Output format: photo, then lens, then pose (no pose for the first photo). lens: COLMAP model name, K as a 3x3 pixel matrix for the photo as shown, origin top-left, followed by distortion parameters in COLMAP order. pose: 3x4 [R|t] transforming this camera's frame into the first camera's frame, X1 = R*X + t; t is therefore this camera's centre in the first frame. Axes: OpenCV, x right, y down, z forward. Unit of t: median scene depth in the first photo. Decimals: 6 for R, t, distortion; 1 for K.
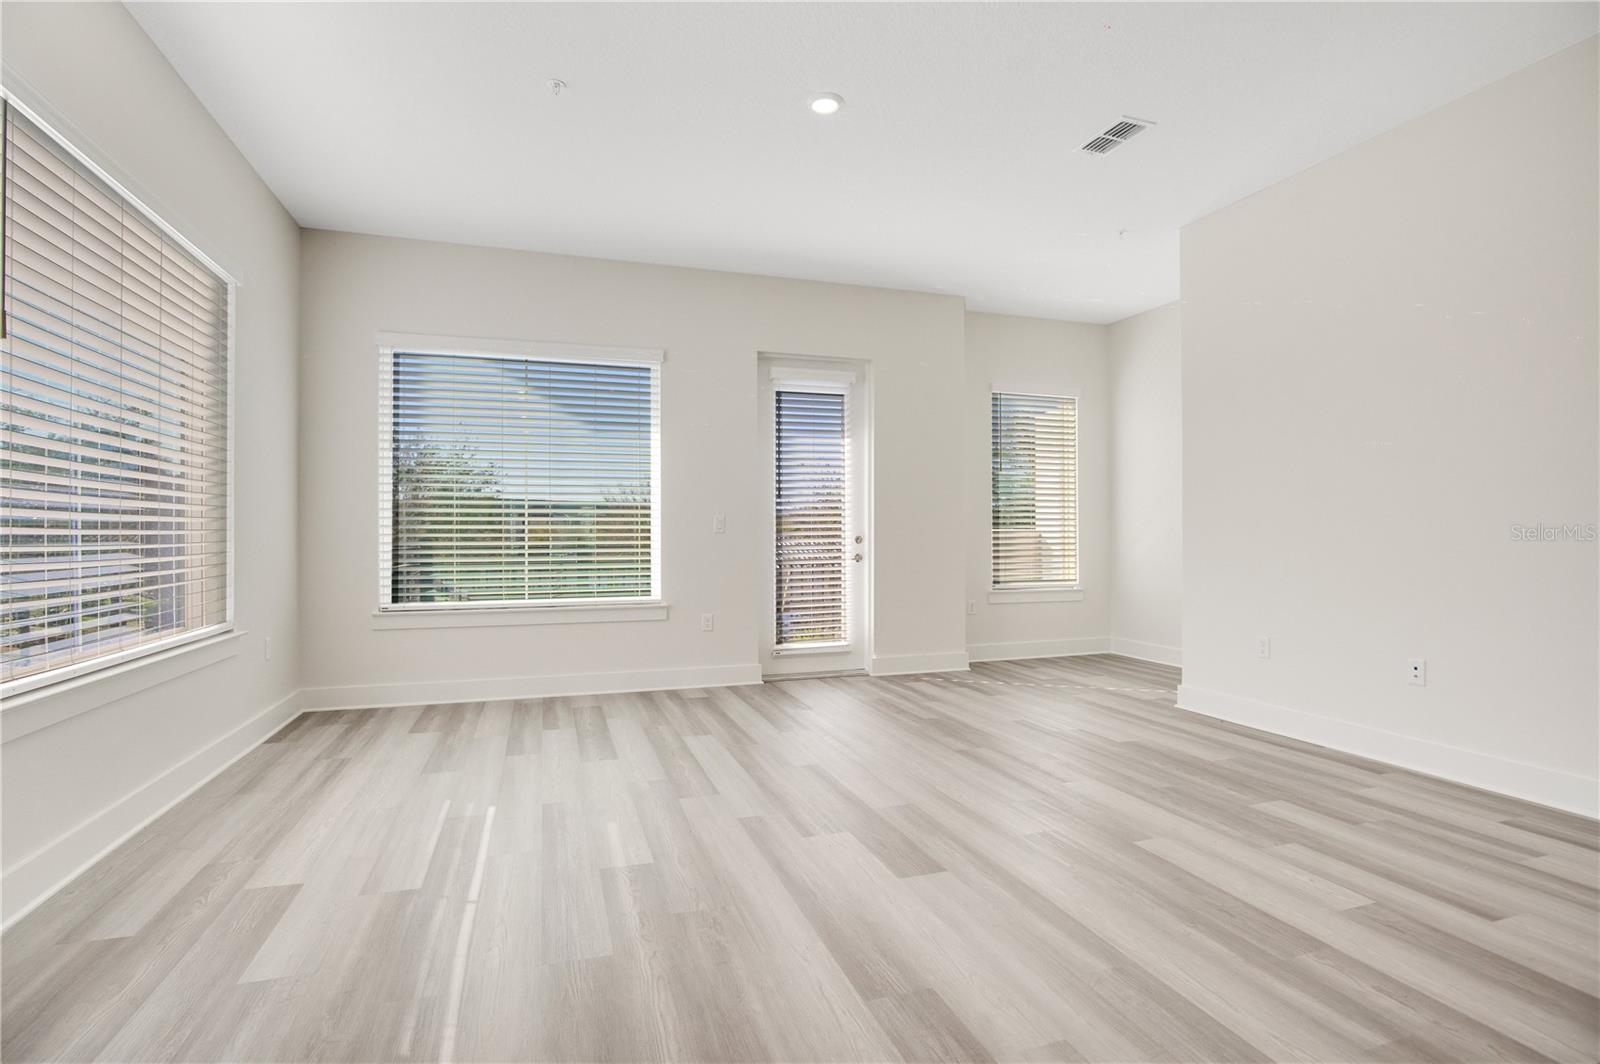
lens RADIAL K [[824.1, 0, 800.0], [0, 824.1, 532.0], [0, 0, 1]] dist [-0.020120, 0.000221]
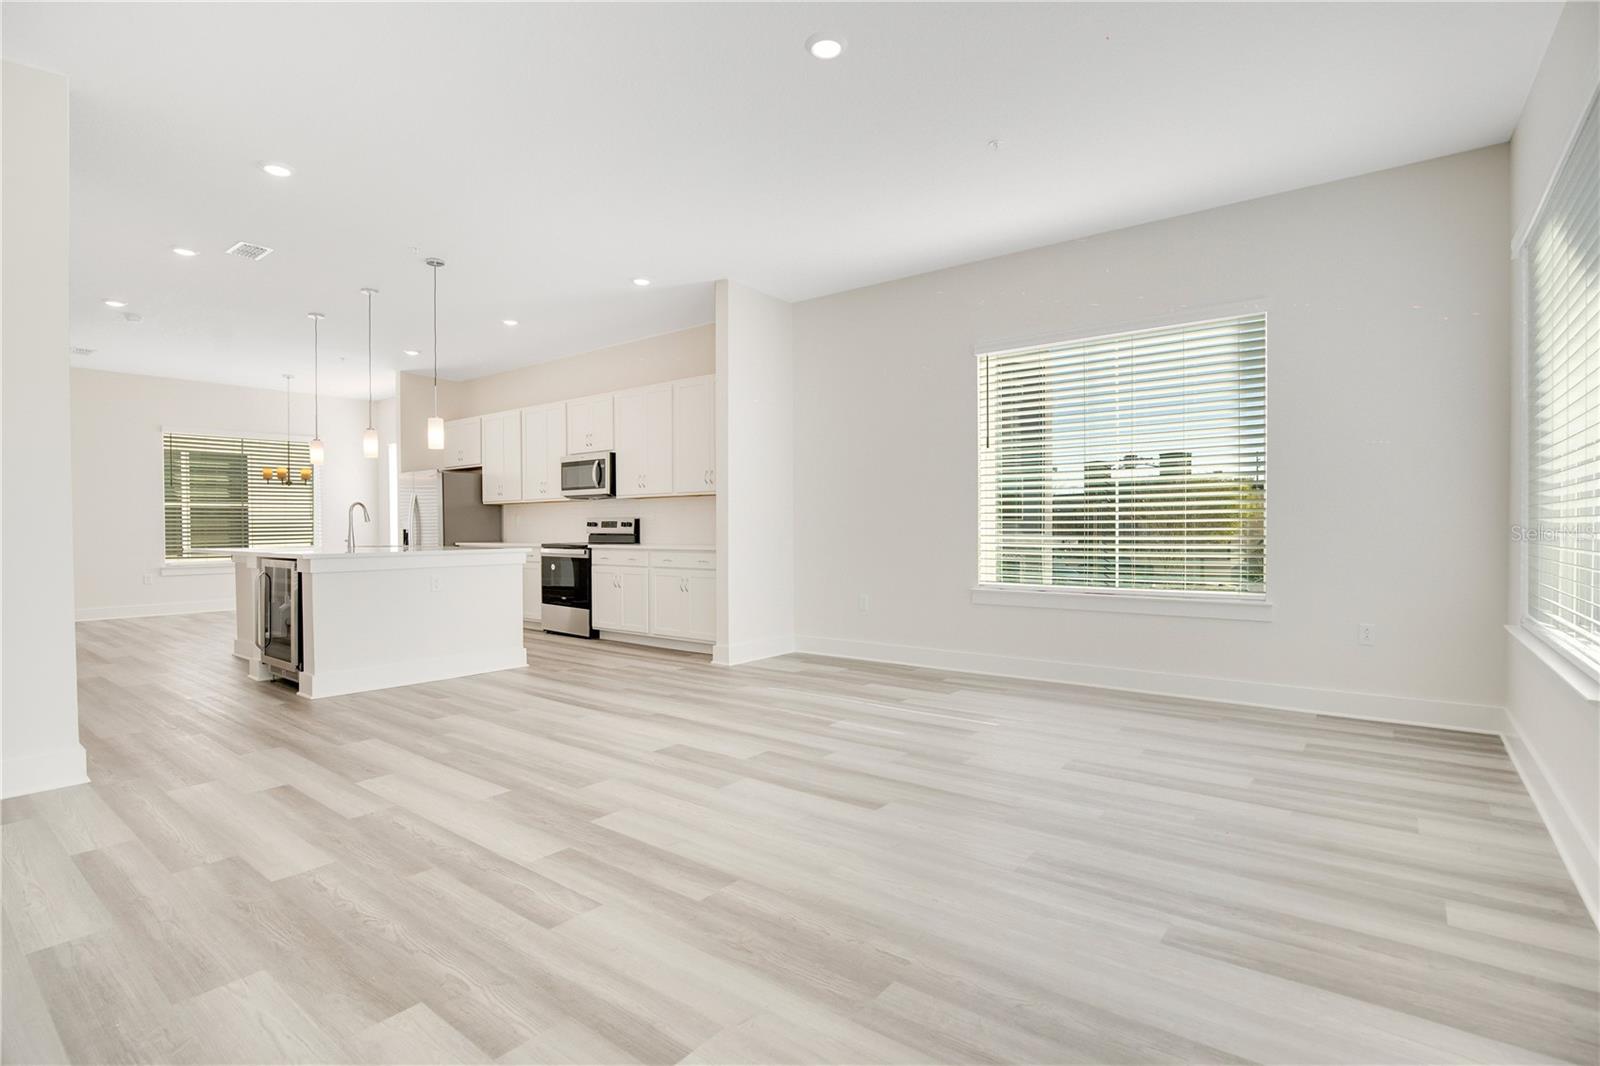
lens RADIAL K [[789.8, 0, 853.6], [0, 789.8, 535.3], [0, 0, 1]] dist [-0.014607, -0.000196]
pose [[-0.813082, 0.013770, -0.581986, 0.434477], [0.010443, 0.999904, 0.009068, 0.006321], [0.582055, 0.001295, -0.813148, 1.453293]]
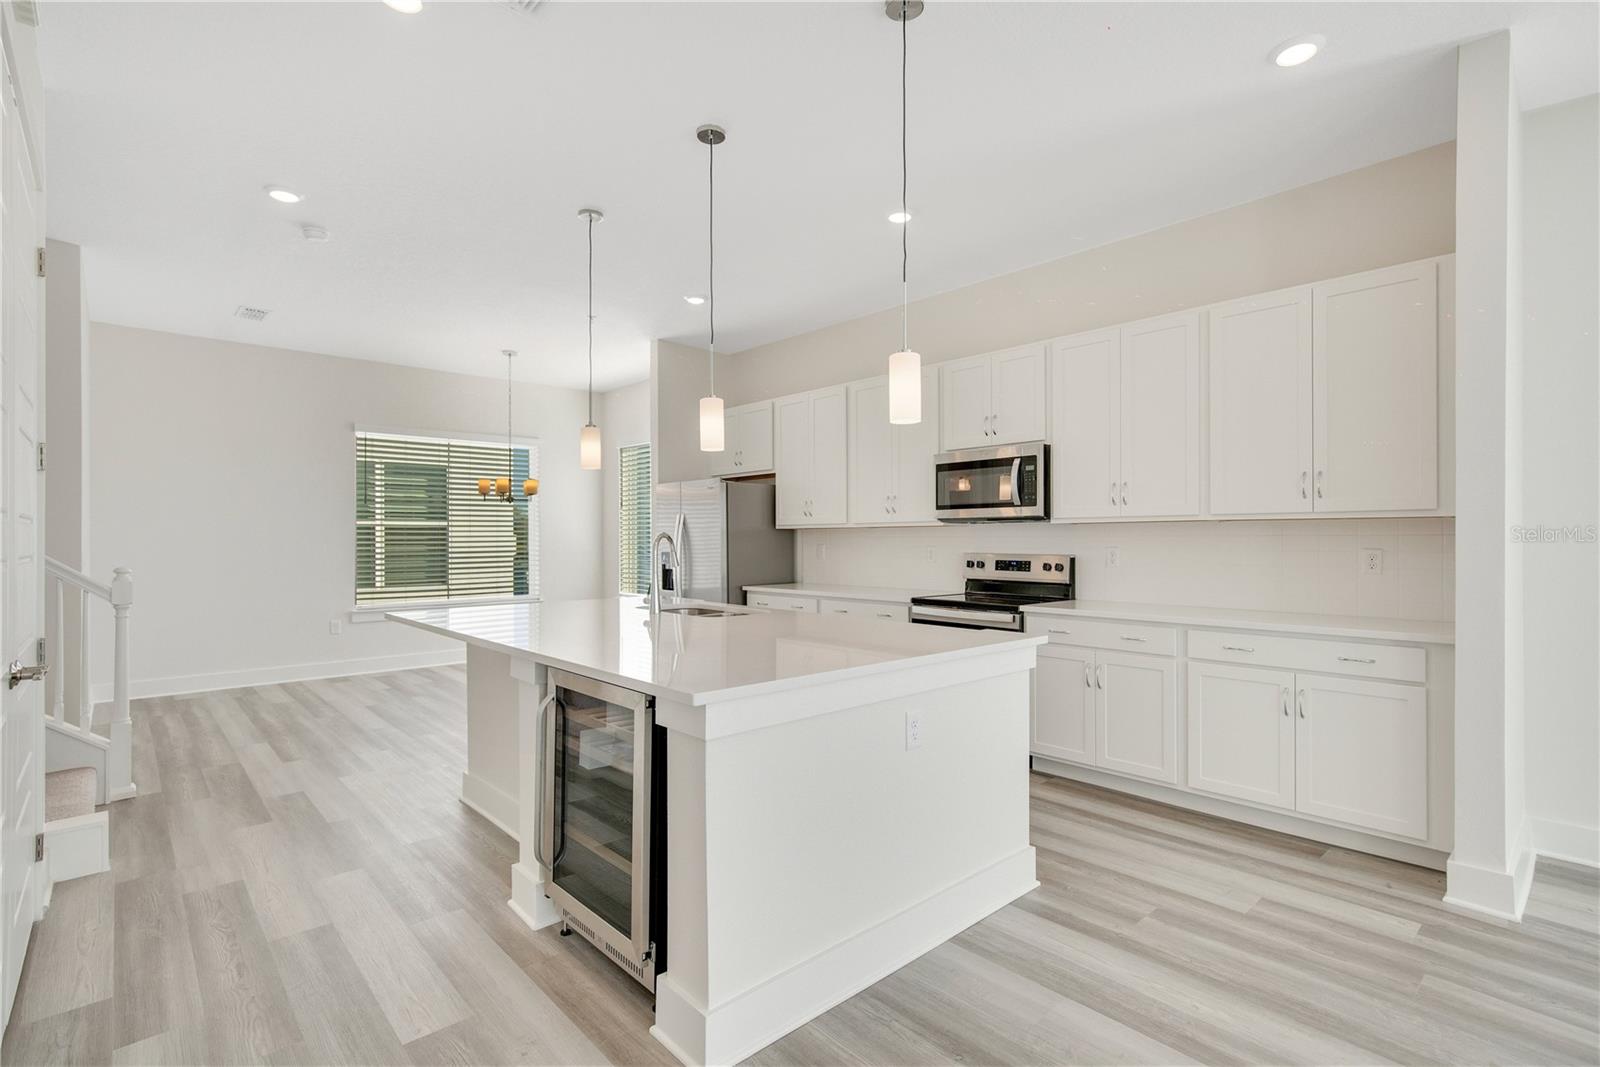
lens RADIAL K [[782.3, 0, 838.1], [0, 782.3, 537.5], [0, 0, 1]] dist [-0.000586, 0.000207]
pose [[-0.901273, 0.004998, -0.433223, 0.529477], [0.007566, 0.999963, -0.004203, -0.046611], [0.433186, -0.007066, -0.901277, 0.488679]]
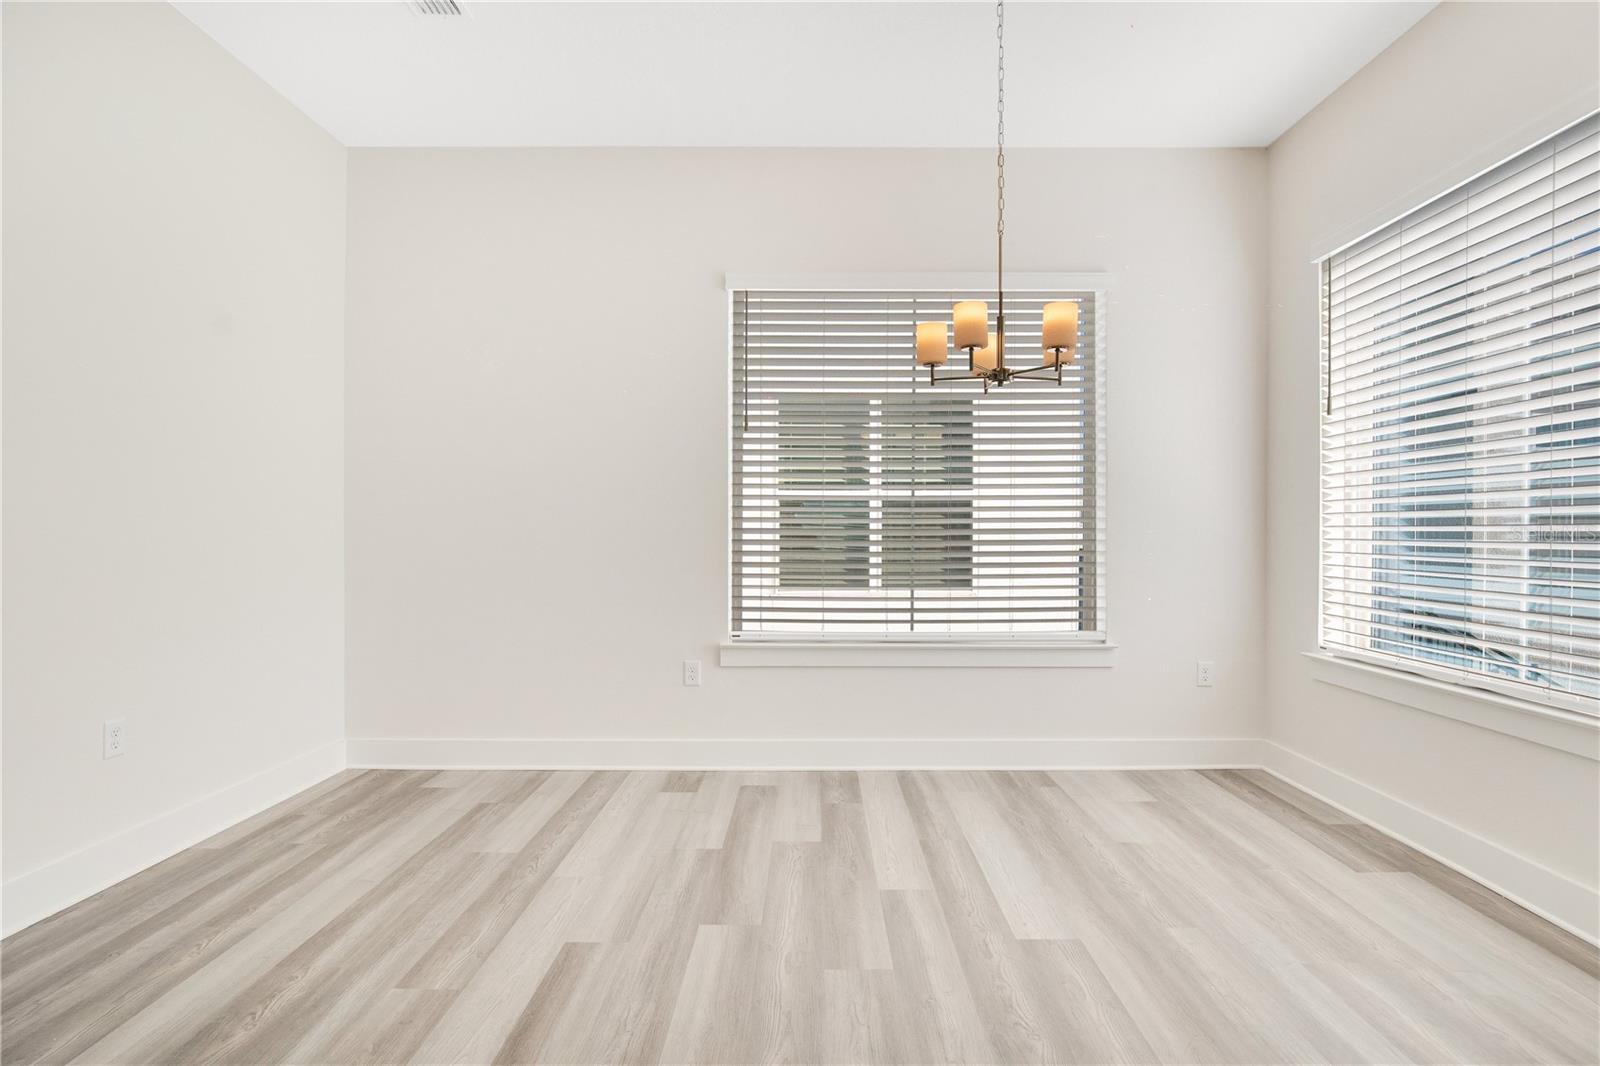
lens RADIAL K [[794.3, 0, 800.0], [0, 794.3, 533.0], [0, 0, 1]] dist [-0.012524, 0.000149]
pose [[-0.947317, 0.002380, 0.320290, 0.395141], [0.000137, 0.999975, -0.007024, -0.017697], [-0.320299, -0.006610, -0.947294, -0.684502]]
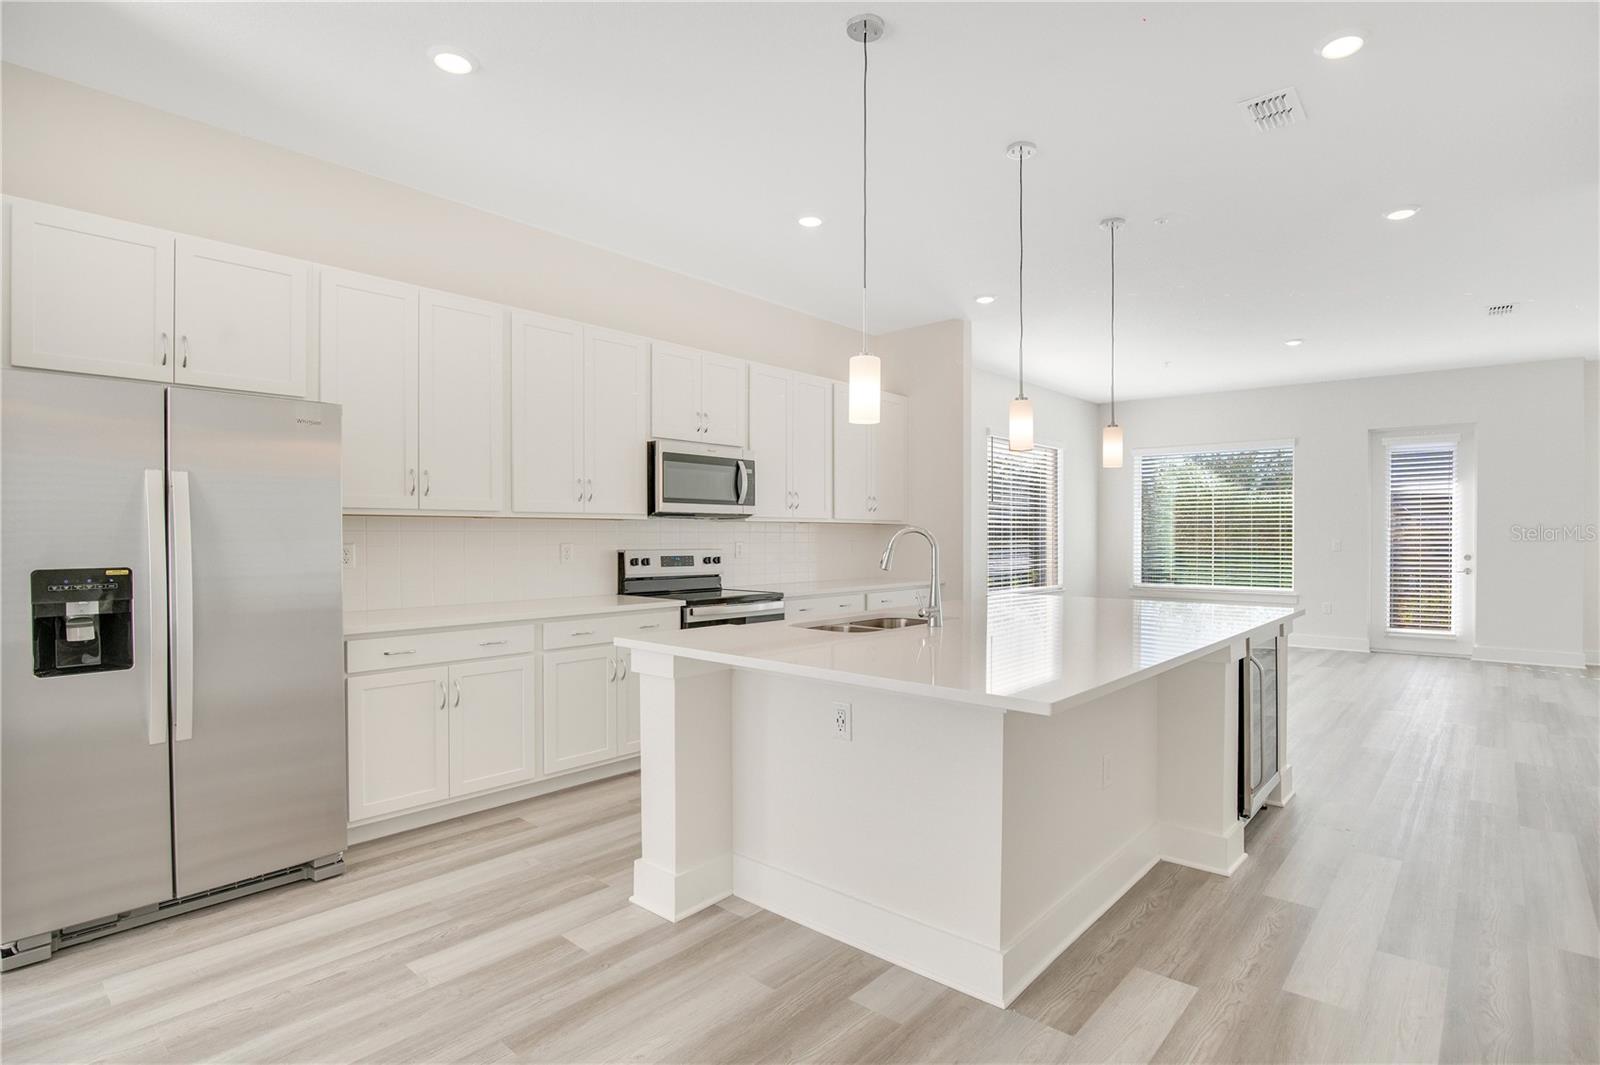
lens RADIAL K [[776.8, 0, 800.0], [0, 776.8, 532.5], [0, 0, 1]] dist [-0.023920, 0.000914]
pose [[0.509689, 0.001099, -0.860358, 0.873524], [0.000887, 0.999998, 0.001802, -0.052184], [0.860358, -0.001682, 0.509687, -0.839445]]
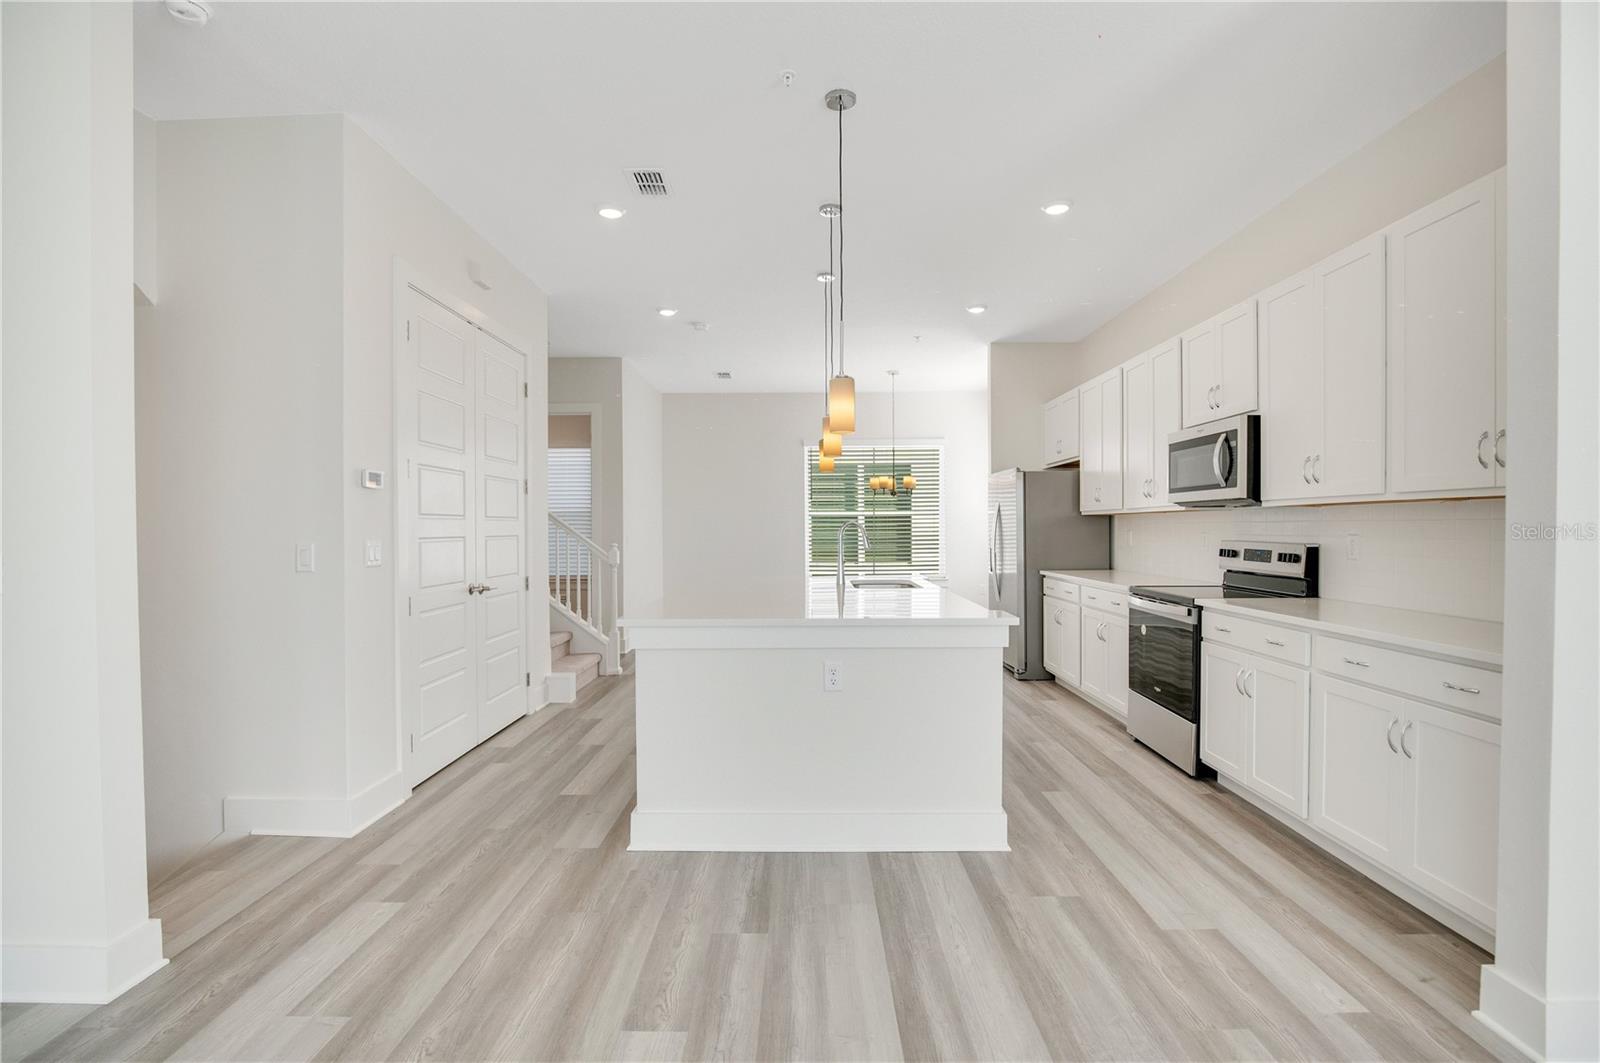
lens RADIAL K [[789.2, 0, 779.4], [0, 789.2, 536.3], [0, 0, 1]] dist [-0.036049, 0.000313]
pose [[-0.941559, 0.004436, 0.336819, 0.045786], [0.006744, 0.999961, 0.005682, -0.042110], [-0.336780, 0.007622, -0.941552, 0.693479]]
